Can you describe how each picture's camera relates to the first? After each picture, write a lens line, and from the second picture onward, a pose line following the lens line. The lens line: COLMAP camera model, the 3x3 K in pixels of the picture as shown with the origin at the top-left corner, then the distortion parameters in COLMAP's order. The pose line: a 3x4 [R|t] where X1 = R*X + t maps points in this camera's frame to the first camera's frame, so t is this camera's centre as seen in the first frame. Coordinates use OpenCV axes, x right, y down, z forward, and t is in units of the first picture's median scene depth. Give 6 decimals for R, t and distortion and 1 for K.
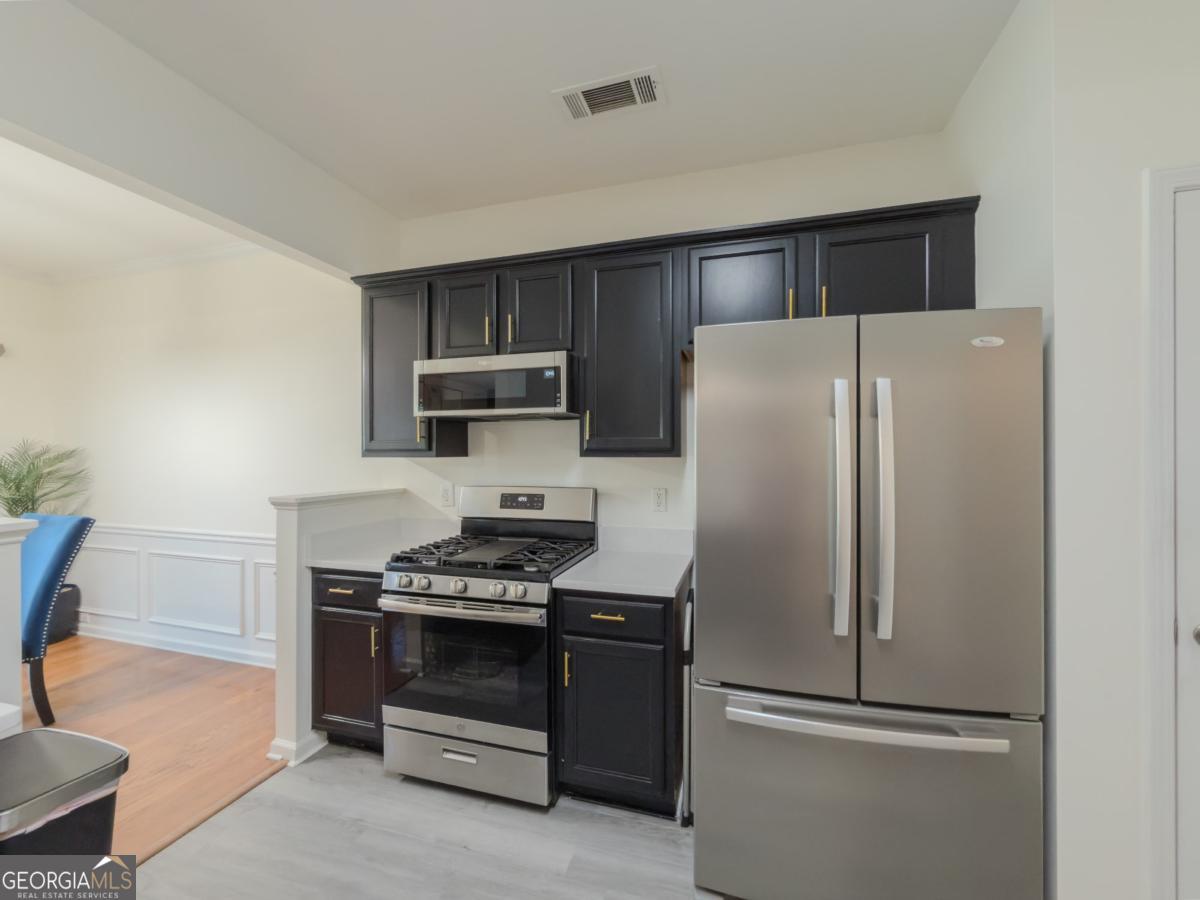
lens RADIAL K [[485.2, 0, 601.6], [0, 485.2, 450.3], [0, 0, 1]] dist [-0.001580, -0.000226]
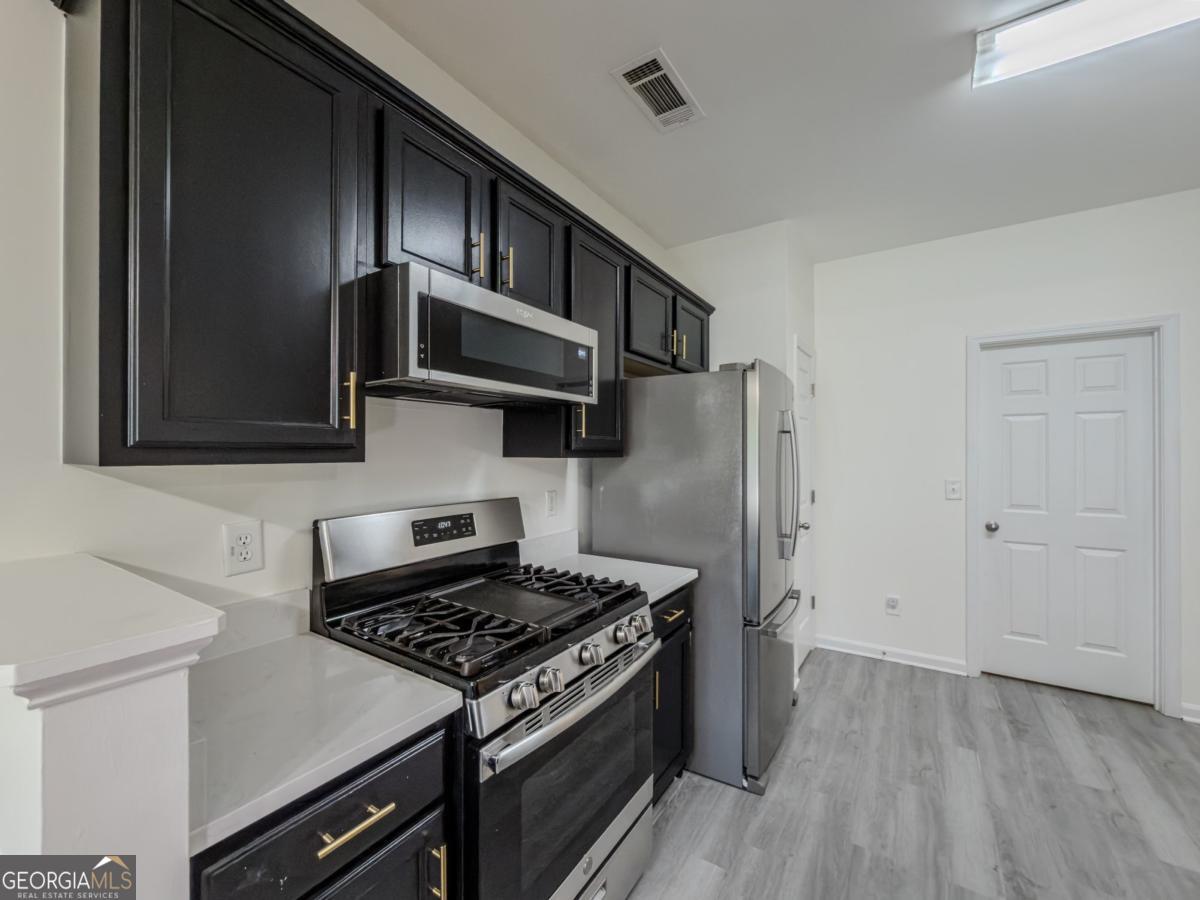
lens RADIAL K [[485.2, 0, 601.6], [0, 485.2, 450.3], [0, 0, 1]] dist [-0.001580, -0.000226]
pose [[0.282175, 0.003634, 0.959356, -0.822942], [-0.005695, 0.999982, -0.002113, 0.002475], [-0.959346, -0.004868, 0.282190, 0.709885]]
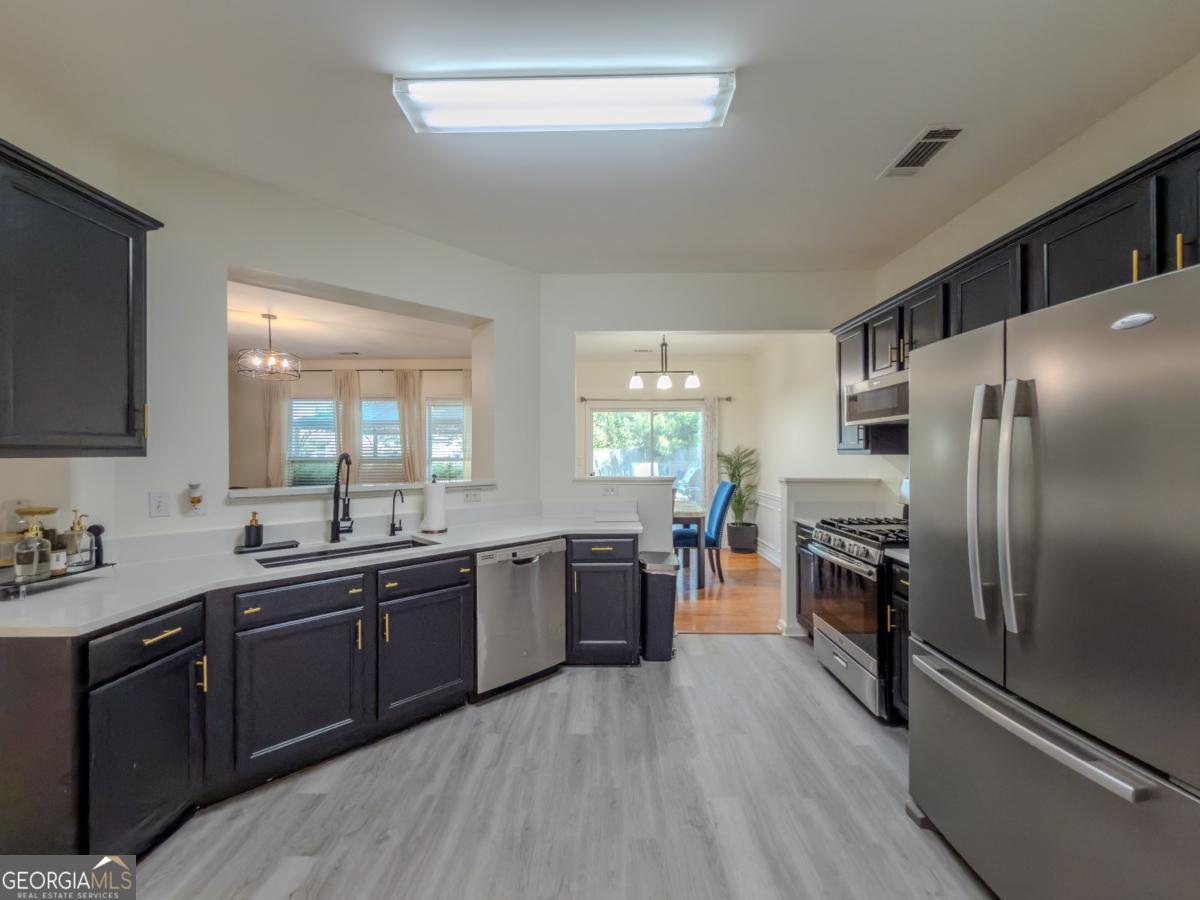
lens RADIAL K [[481.9, 0, 602.0], [0, 481.9, 451.8], [0, 0, 1]] dist [-0.001413, -0.000329]
pose [[0.277012, 0.000258, -0.960866, 0.799495], [0.006762, 0.999975, 0.002218, -0.001960], [0.960843, -0.007112, 0.277003, -0.075221]]
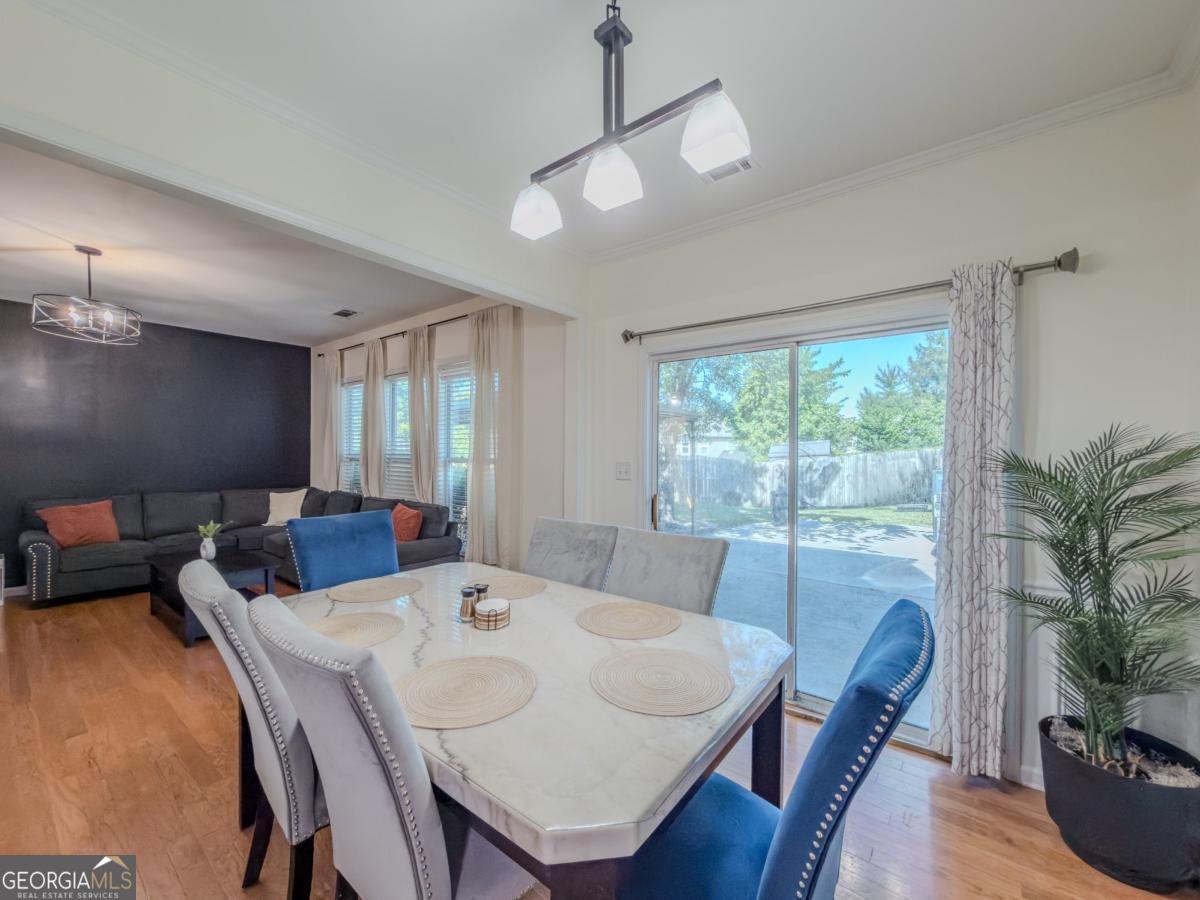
lens RADIAL K [[481.9, 0, 602.0], [0, 481.9, 451.8], [0, 0, 1]] dist [-0.001413, -0.000329]
pose [[-0.360453, 0.001157, -0.932777, -0.889992], [-0.001098, 0.999998, 0.001664, 0.006943], [0.932777, 0.001624, -0.360451, 1.129672]]
